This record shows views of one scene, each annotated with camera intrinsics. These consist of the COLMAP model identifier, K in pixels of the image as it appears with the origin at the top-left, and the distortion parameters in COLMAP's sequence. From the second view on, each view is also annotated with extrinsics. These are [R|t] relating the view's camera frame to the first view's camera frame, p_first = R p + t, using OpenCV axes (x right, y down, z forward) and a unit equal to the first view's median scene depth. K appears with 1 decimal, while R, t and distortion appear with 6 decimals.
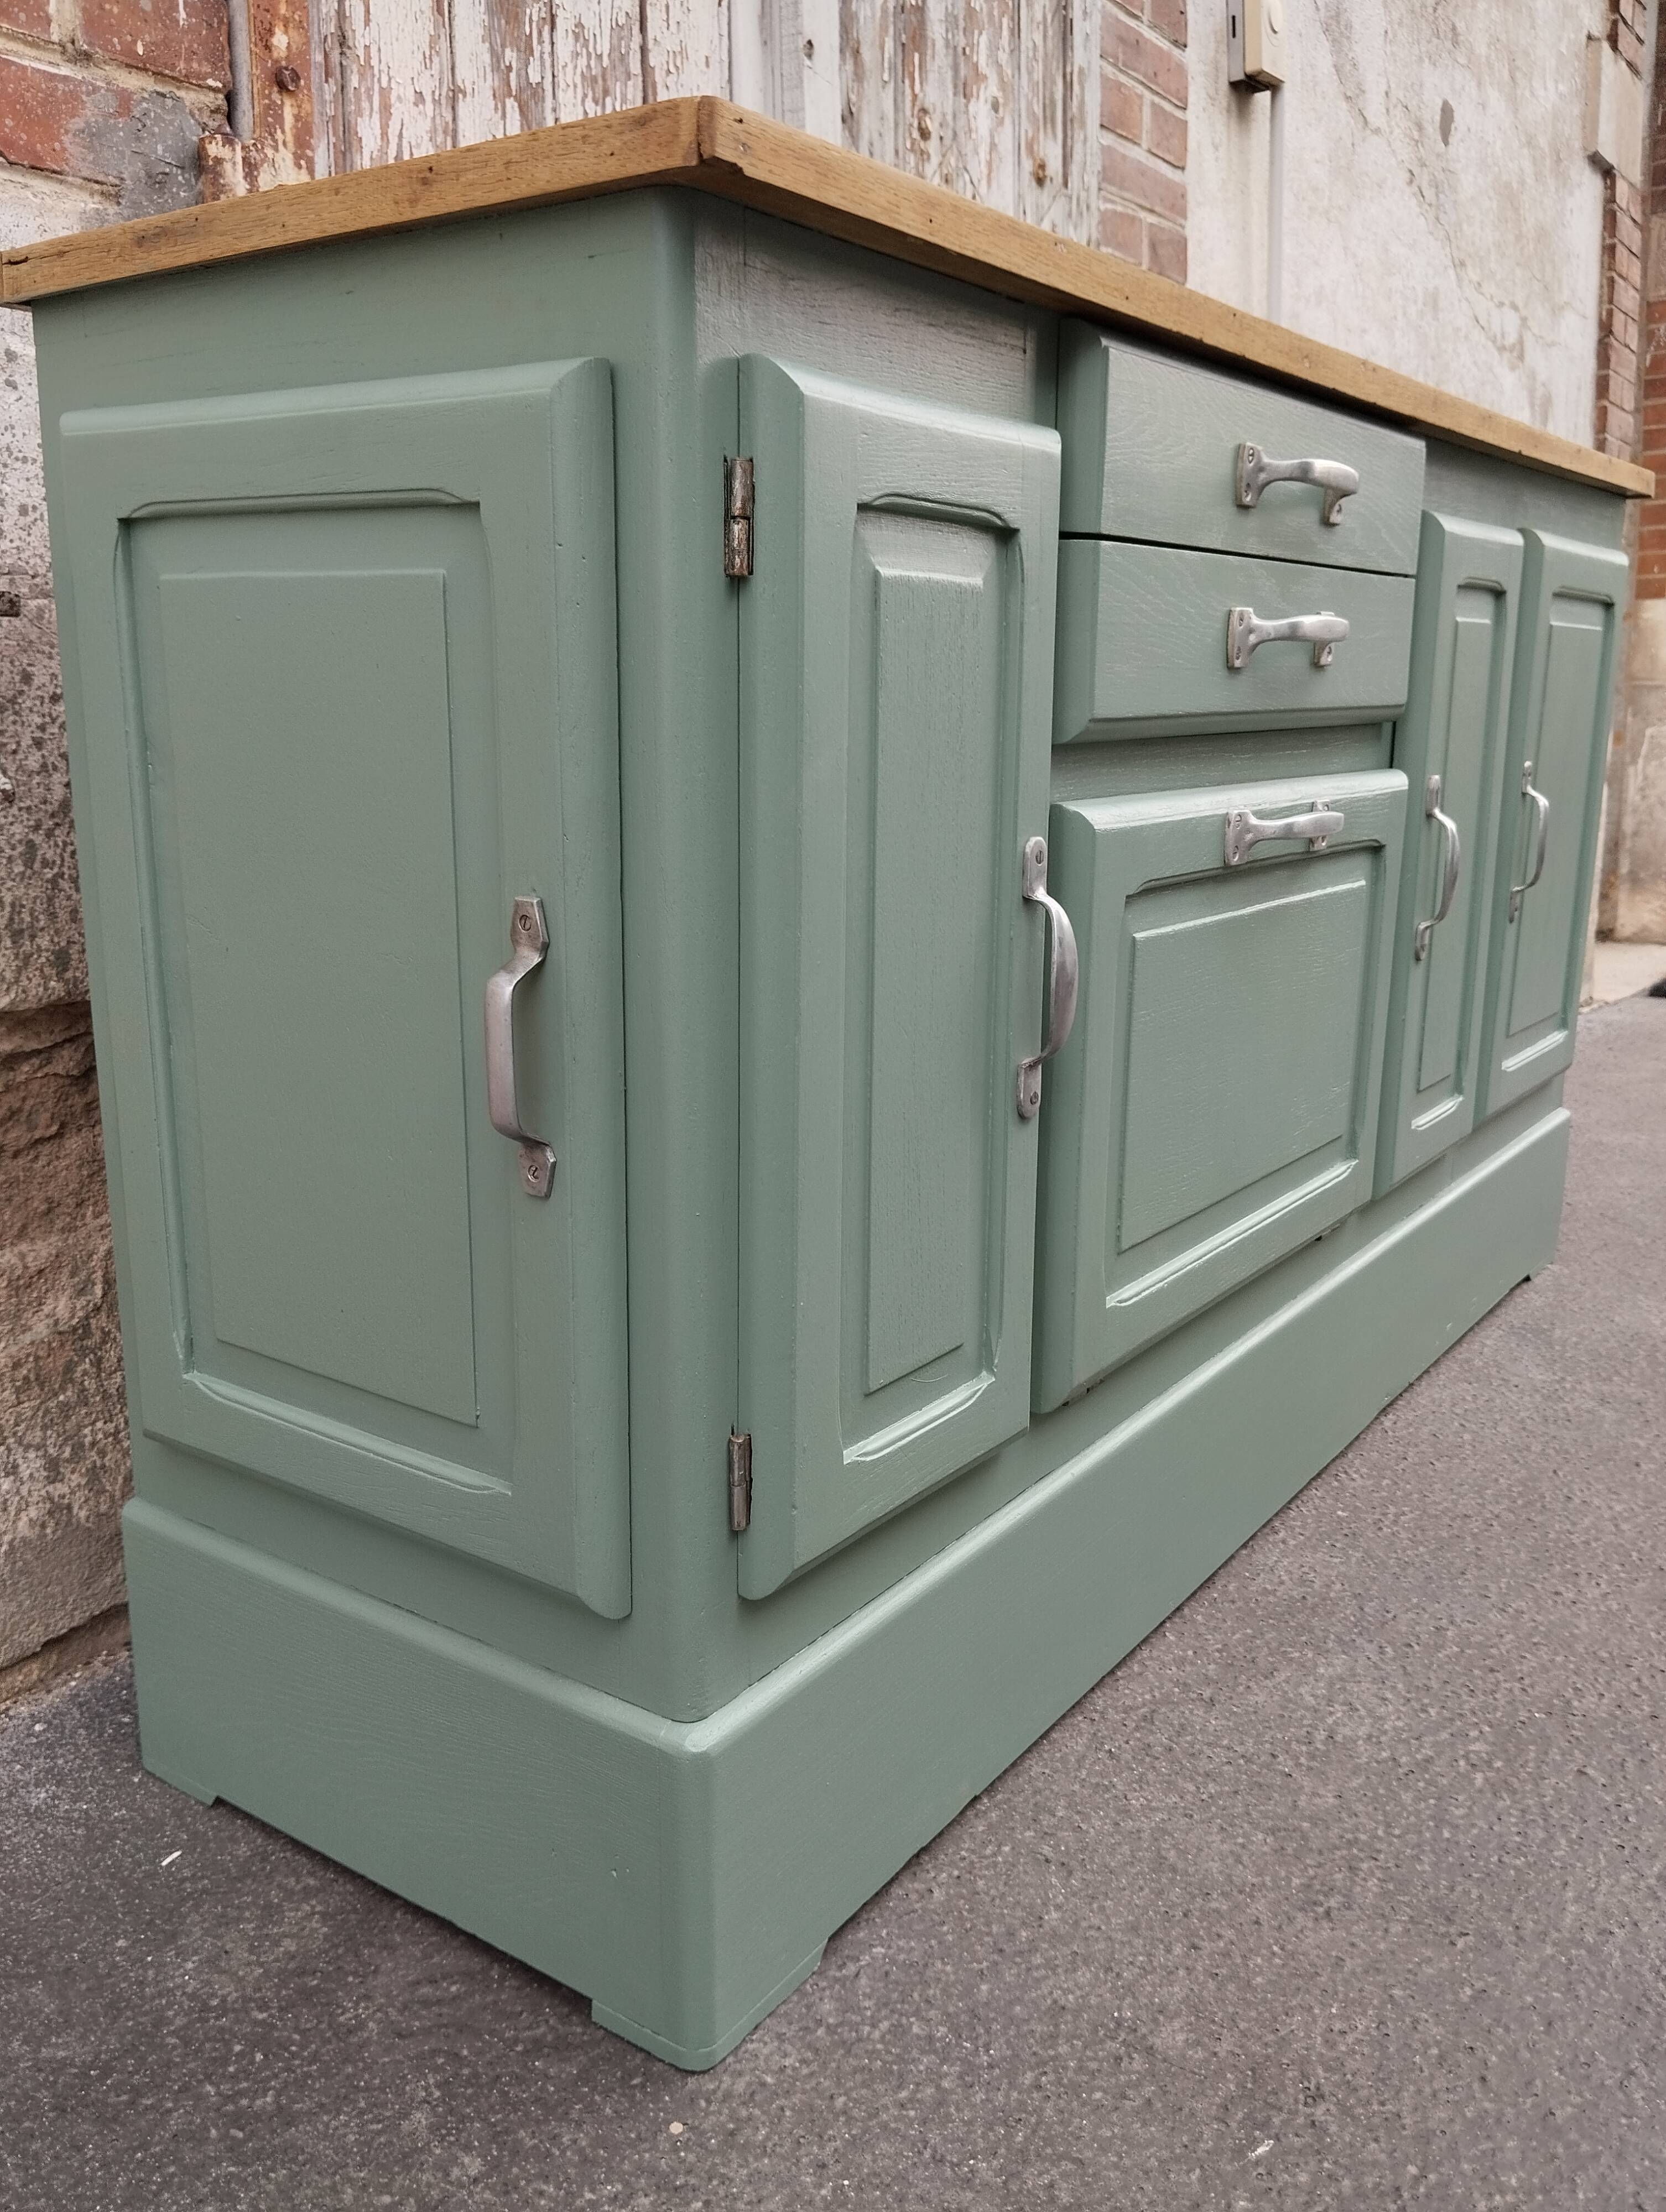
lens RADIAL K [[1846.6, 0, 819.4], [0, 1846.6, 1103.6], [0, 0, 1]] dist [0.057104, -0.141067]
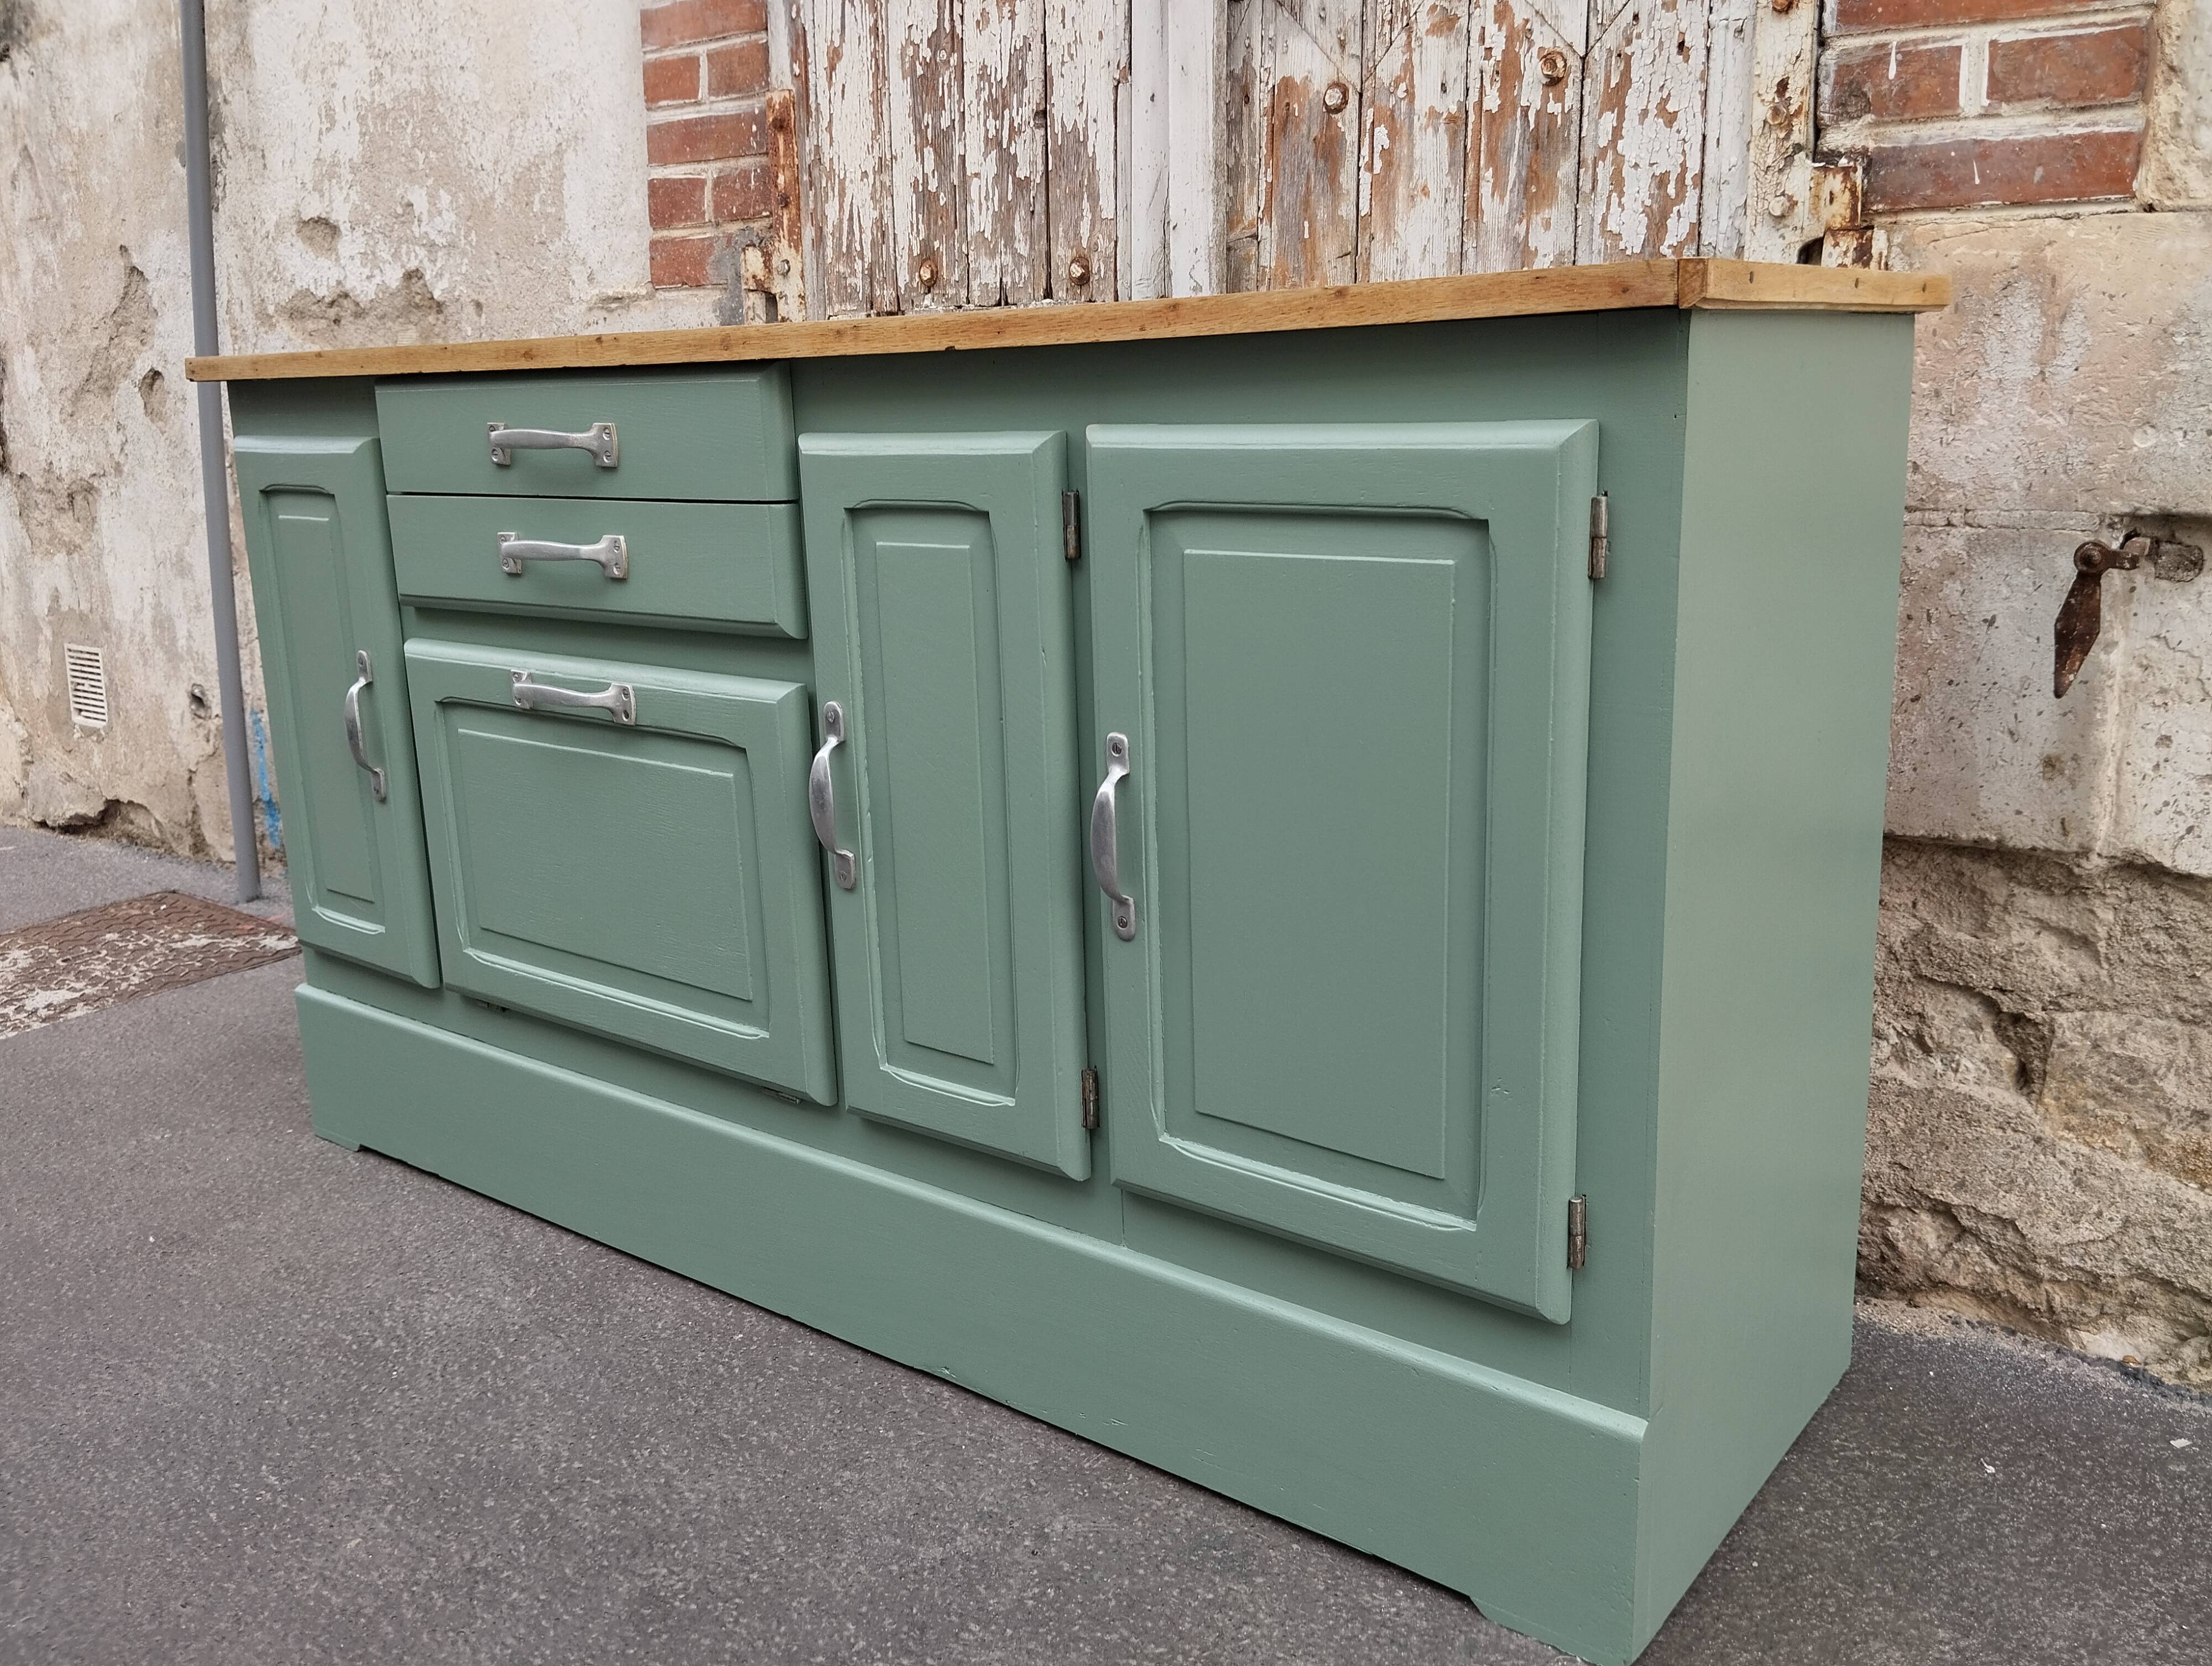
lens RADIAL K [[1846.6, 0, 1100.7], [0, 1846.6, 815.6], [0, 0, 1]] dist [0.057104, -0.141067]
pose [[-0.048646, 0.219289, -0.974446, 1.671688], [-0.200467, 0.953606, 0.224607, -0.476726], [0.978492, 0.206270, -0.002429, 1.509660]]
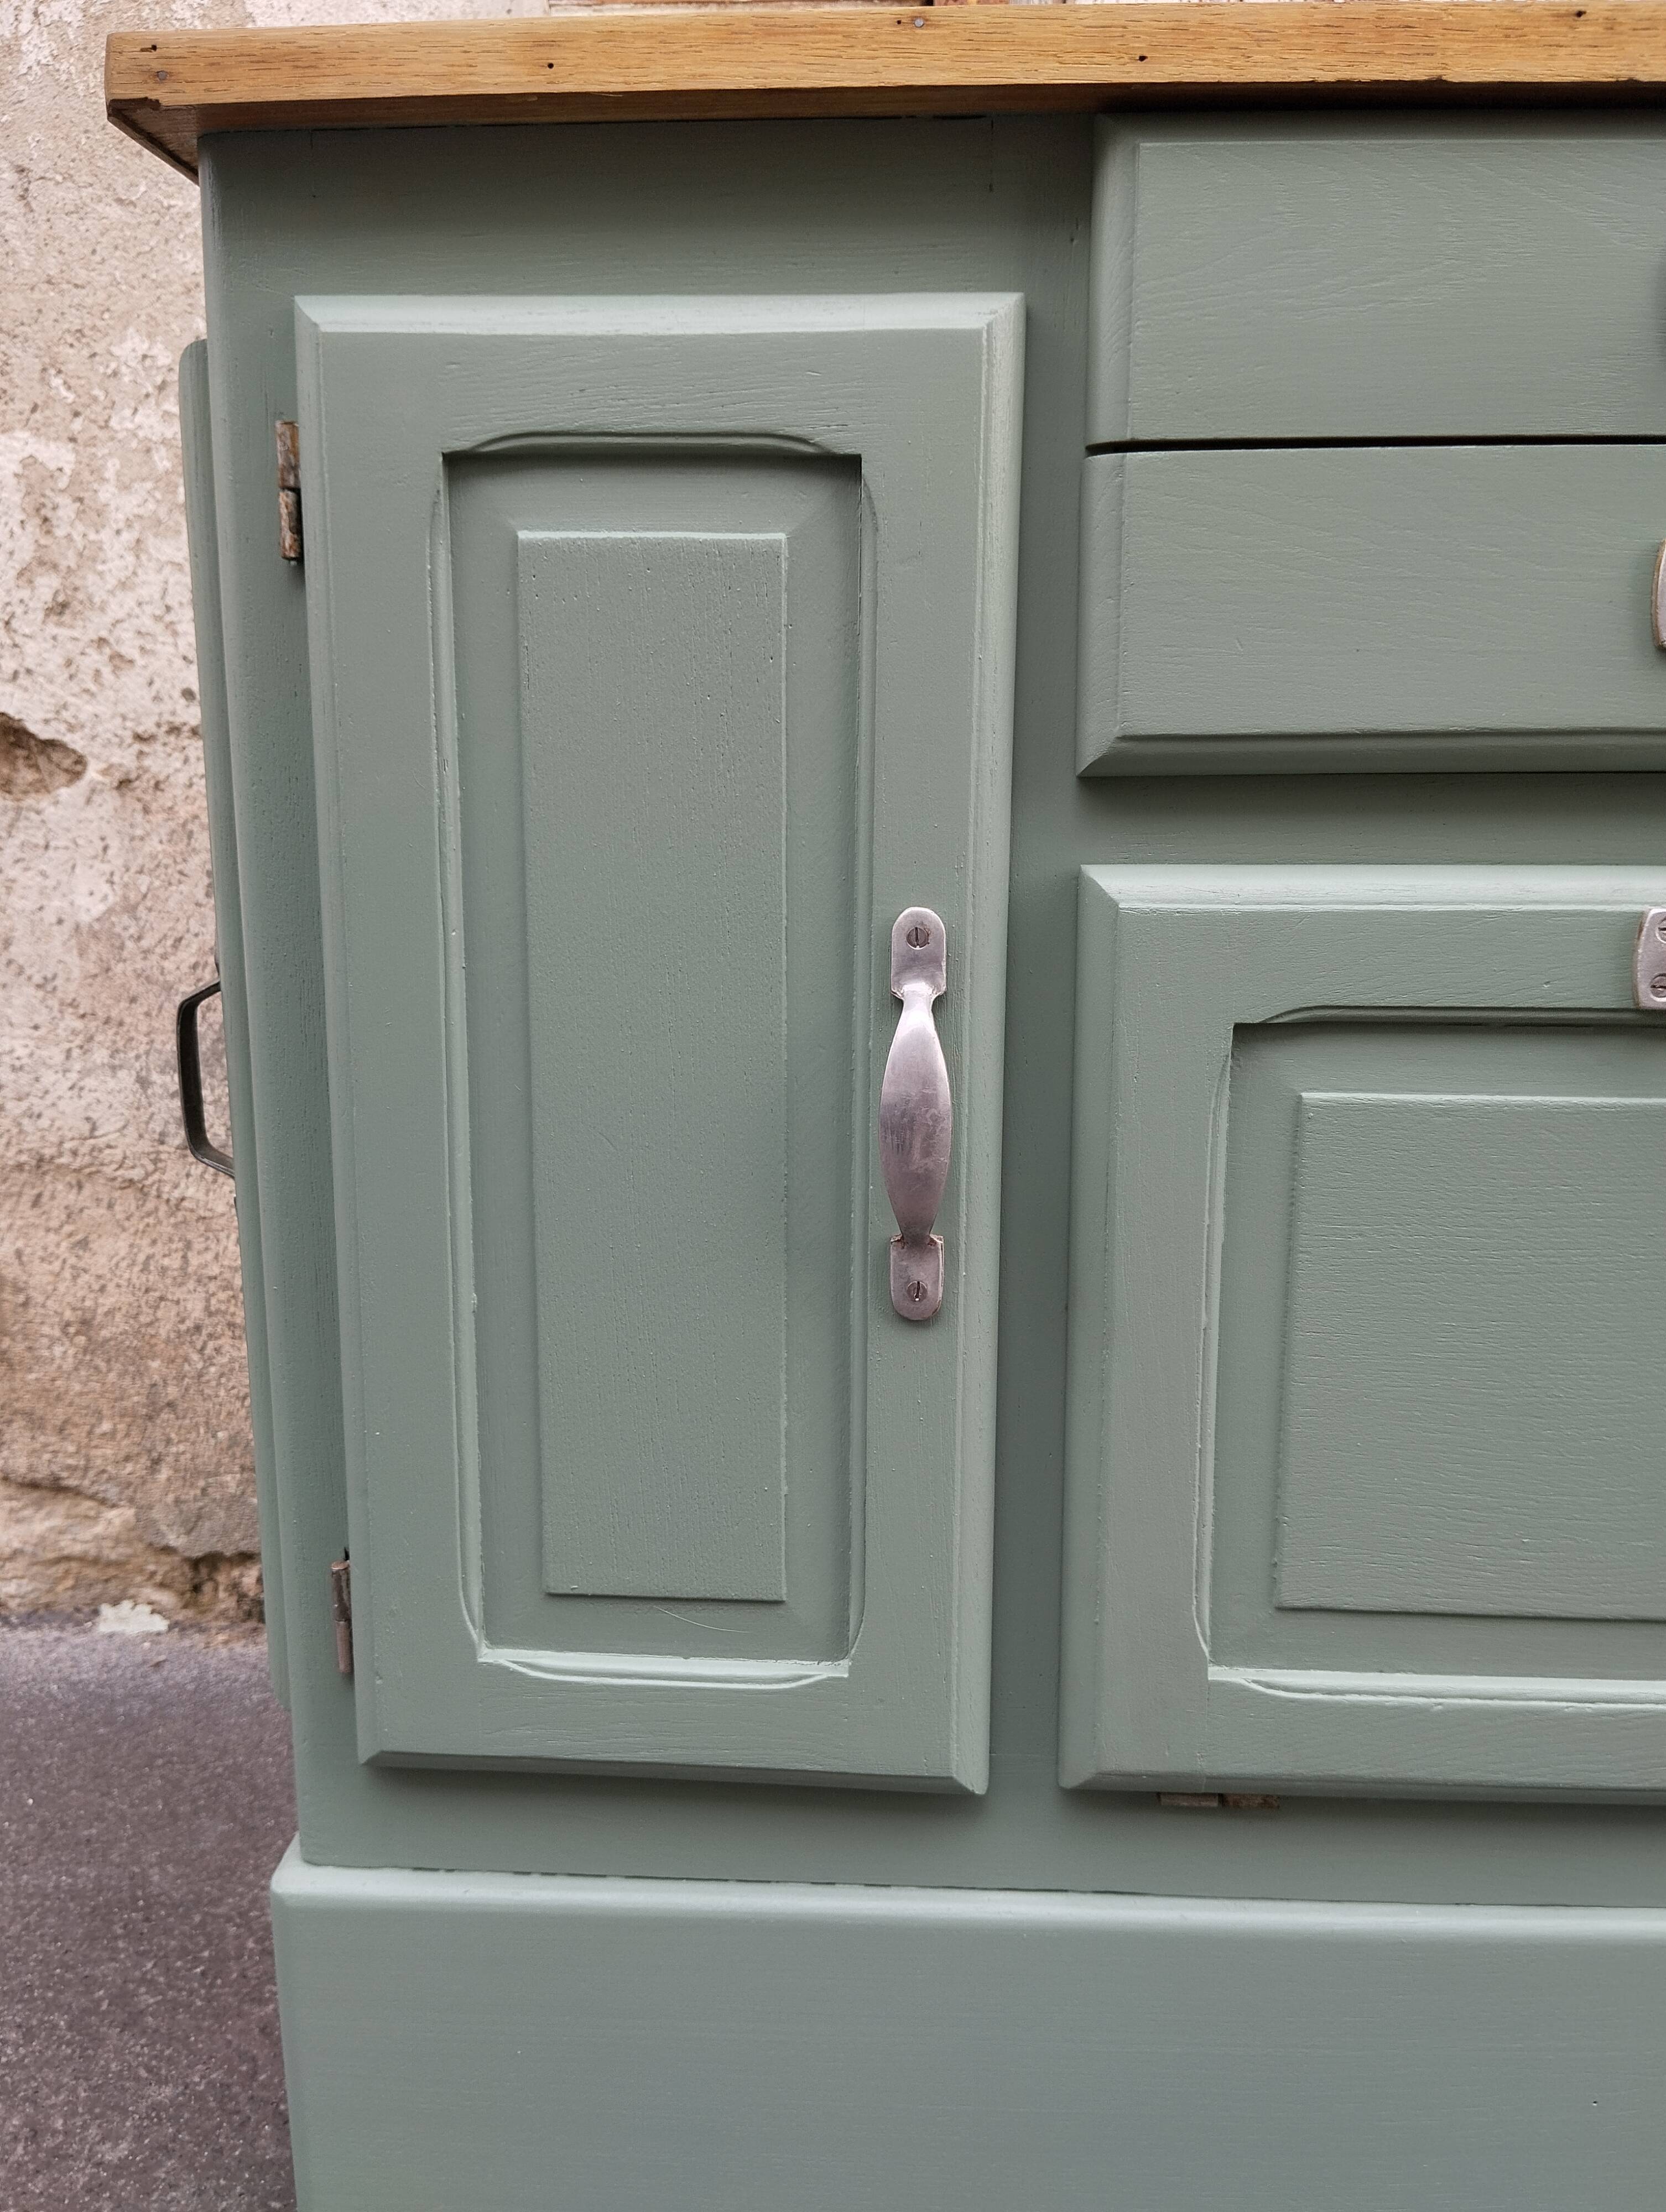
lens RADIAL K [[1846.6, 0, 822.8], [0, 1846.6, 1114.2], [0, 0, 1]] dist [0.057104, -0.141067]
pose [[0.521126, 0.151920, -0.839850, 0.574894], [-0.189837, 0.980012, 0.059480, -0.087467], [0.832099, 0.128438, 0.539550, 0.522938]]
